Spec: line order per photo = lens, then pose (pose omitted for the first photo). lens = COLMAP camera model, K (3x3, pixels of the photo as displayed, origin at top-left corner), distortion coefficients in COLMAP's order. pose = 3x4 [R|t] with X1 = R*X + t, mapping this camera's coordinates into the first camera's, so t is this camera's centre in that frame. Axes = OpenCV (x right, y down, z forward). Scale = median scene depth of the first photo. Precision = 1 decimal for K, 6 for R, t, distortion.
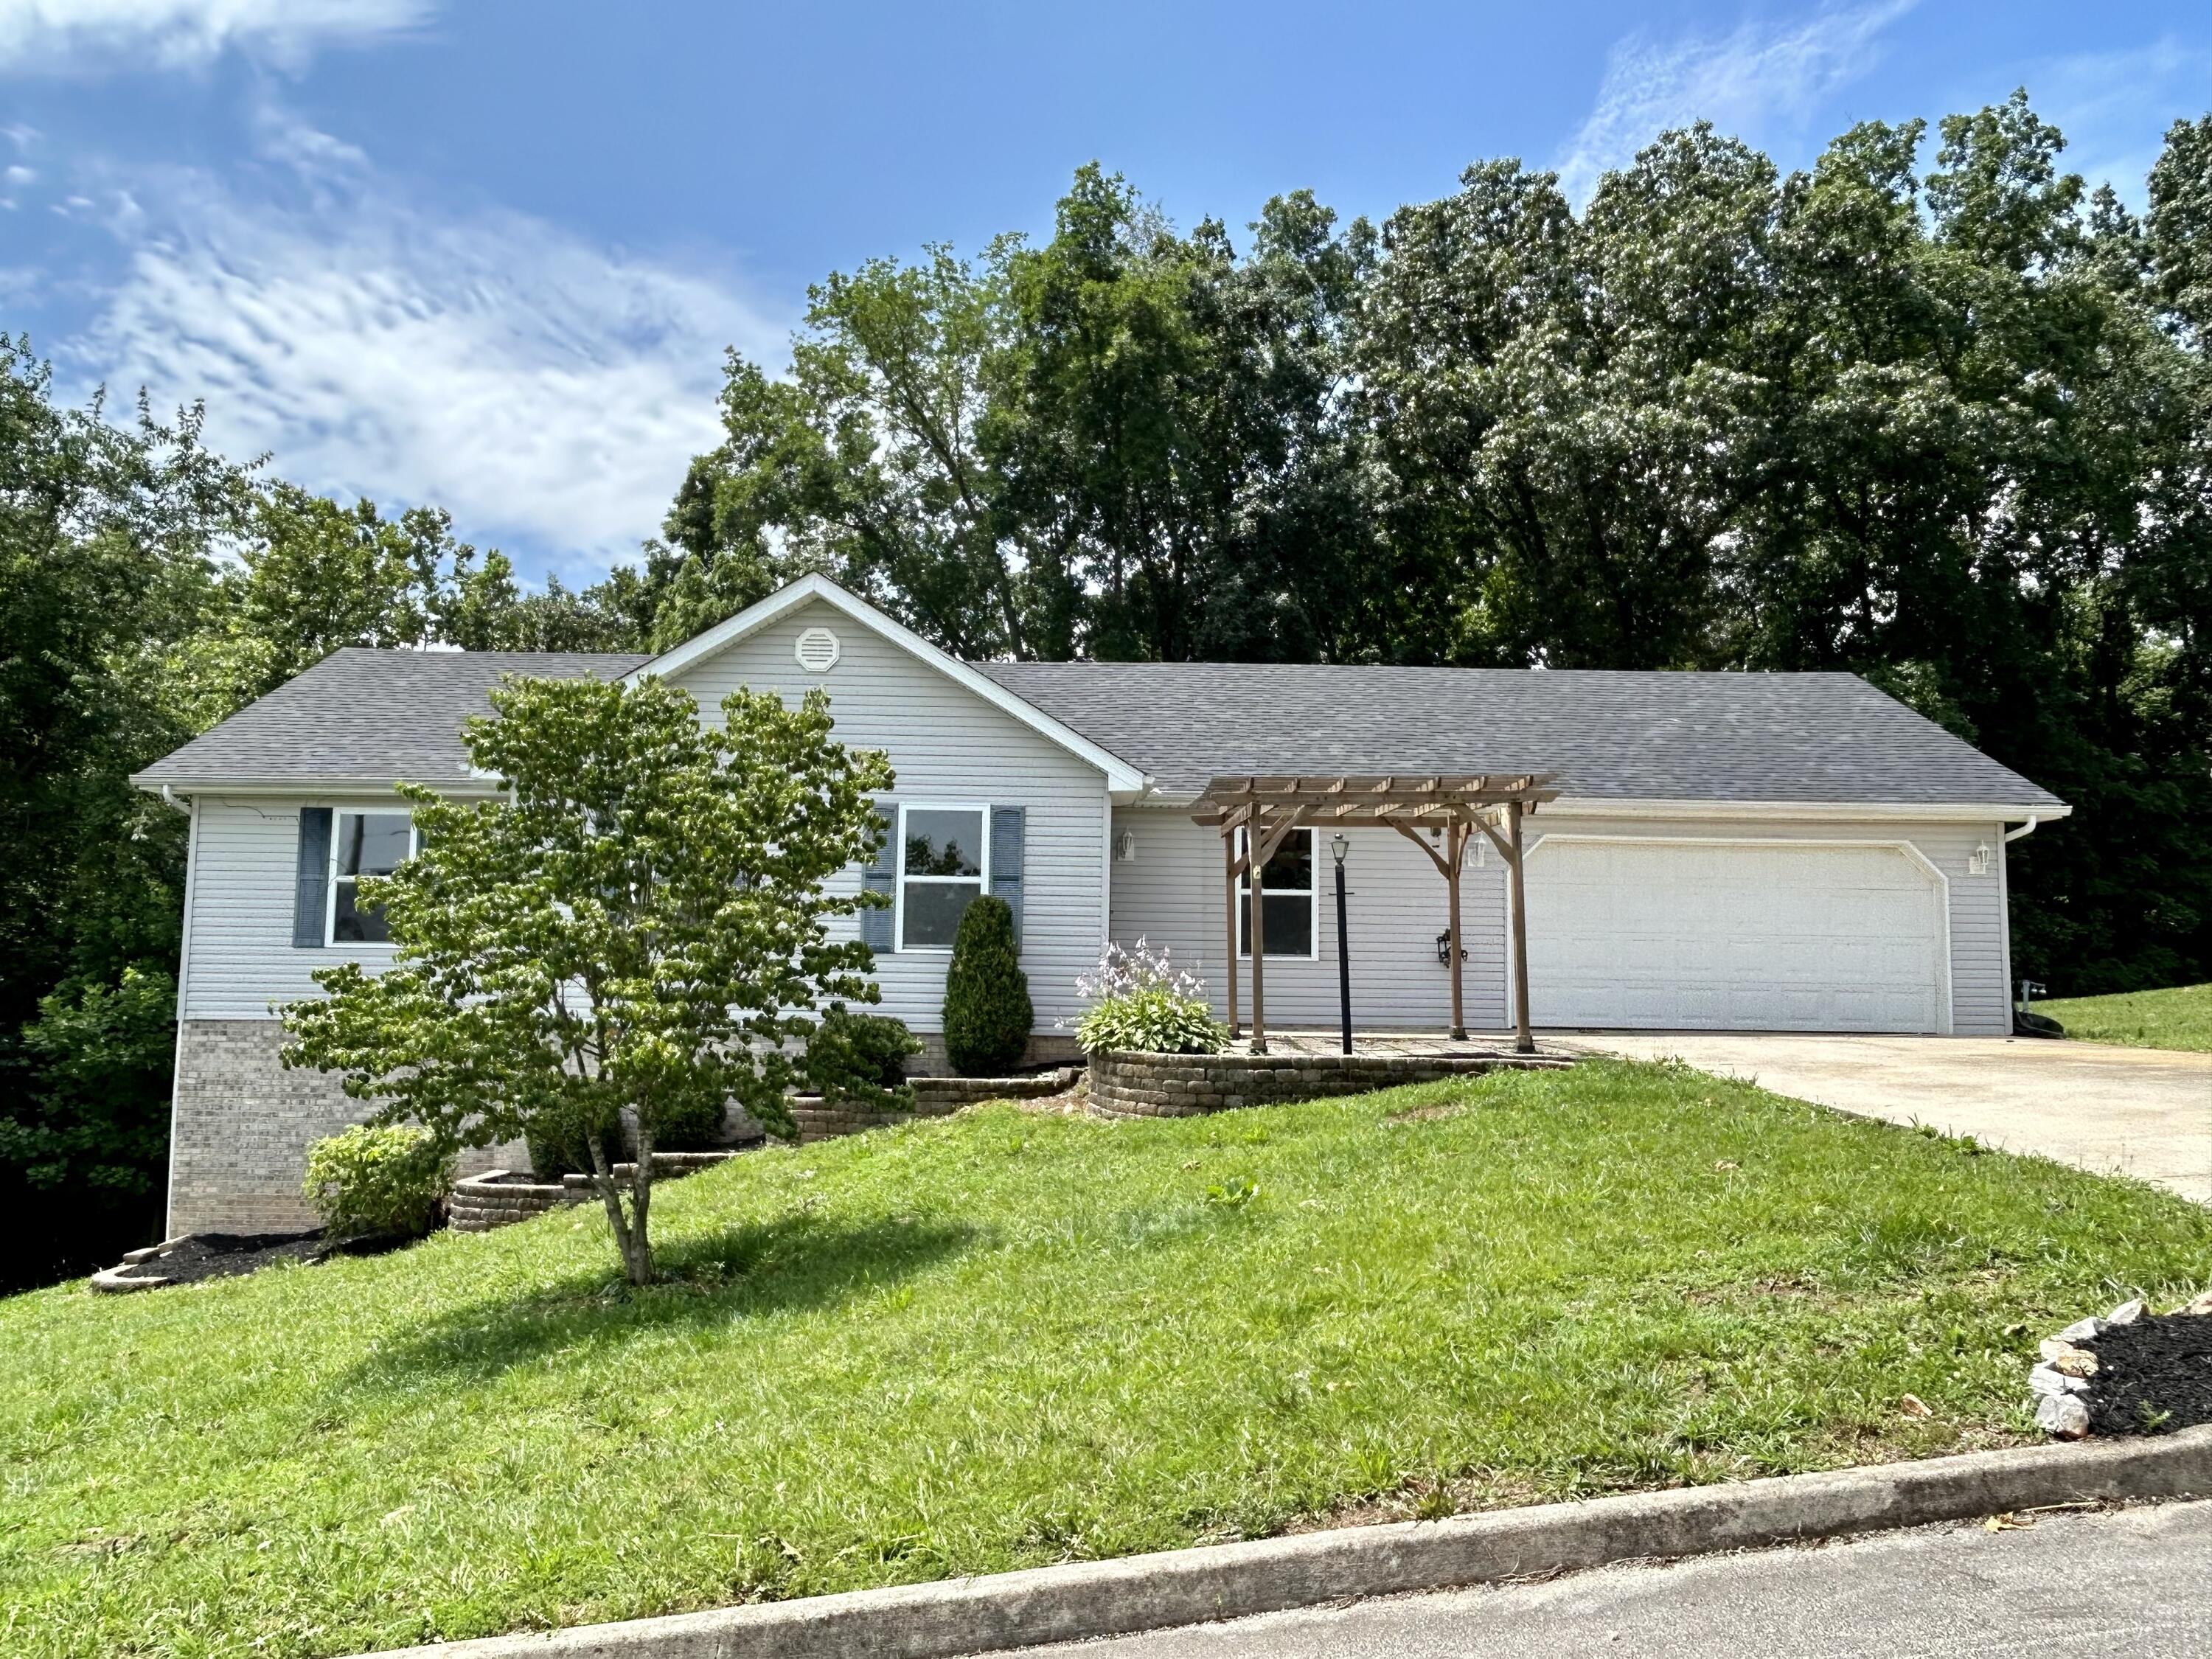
lens RADIAL K [[1577.4, 0, 1102.3], [0, 1577.4, 818.4], [0, 0, 1]] dist [-0.004223, -0.004883]
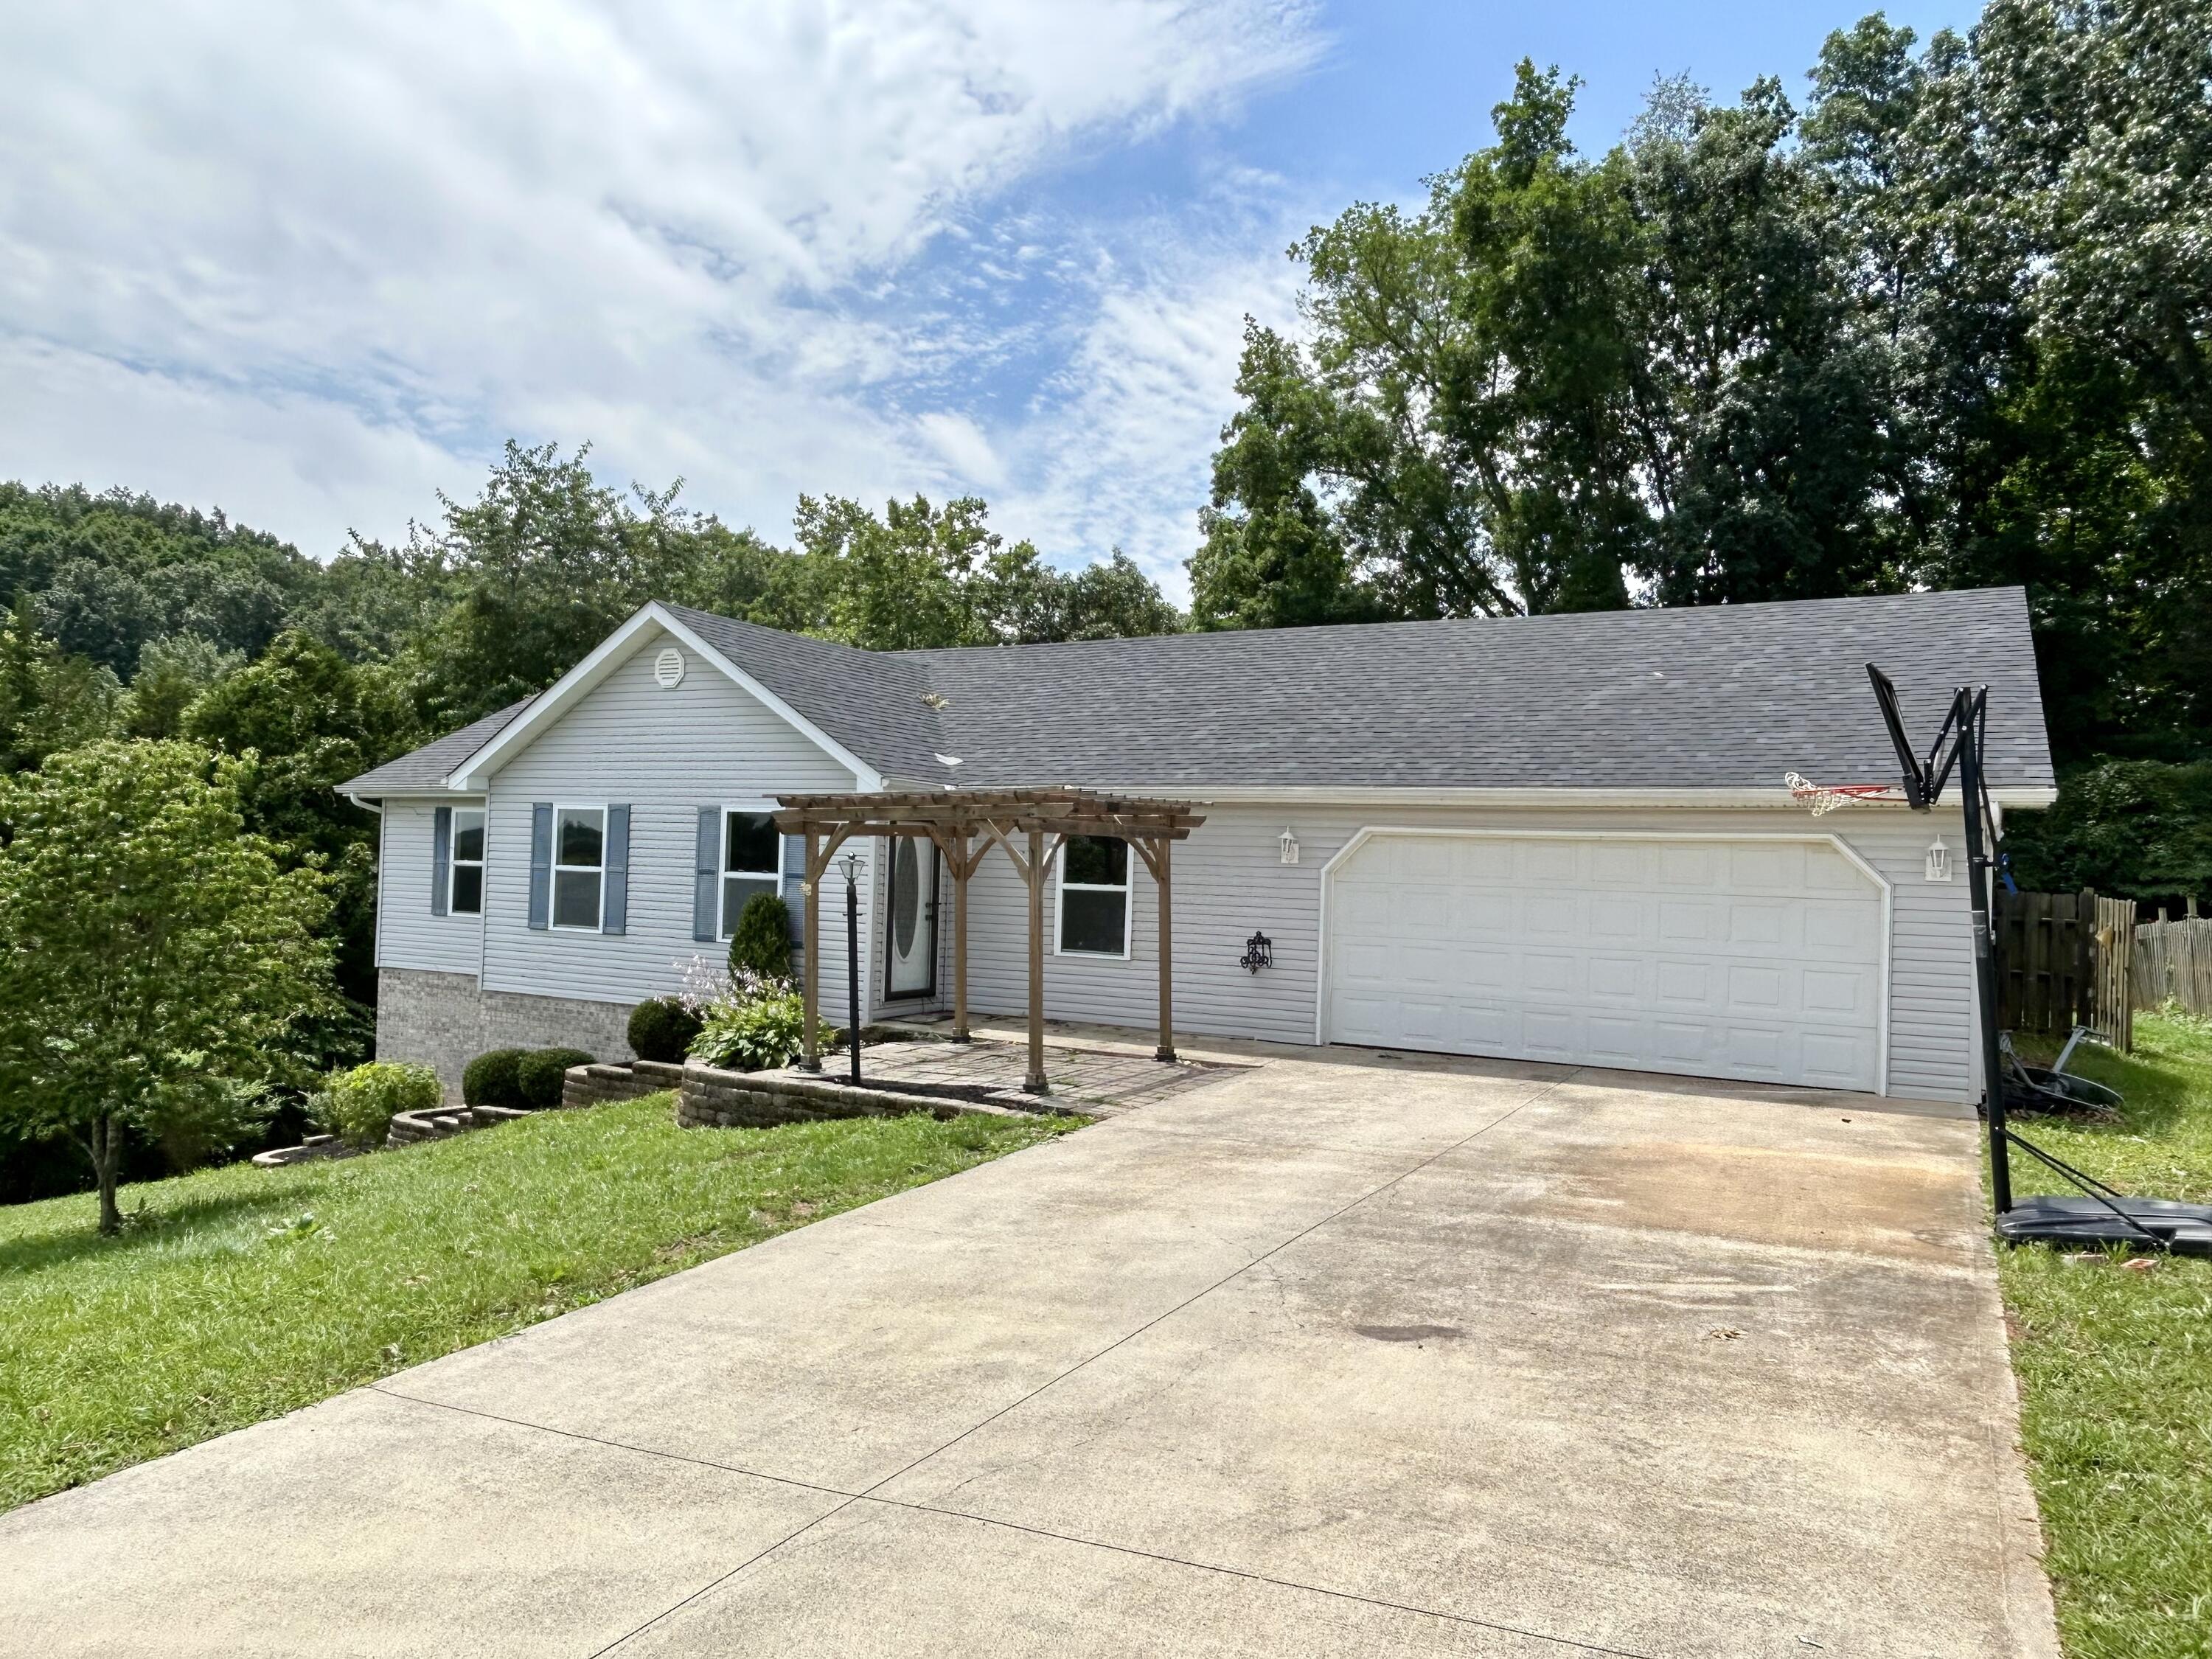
lens RADIAL K [[1451.4, 0, 1112.2], [0, 1451.4, 830.5], [0, 0, 1]] dist [0.003068, -0.001665]
pose [[0.868351, 0.000931, -0.495949, 0.566137], [0.032680, 0.997717, 0.059094, -0.039920], [0.494871, -0.067522, 0.866339, 0.239907]]
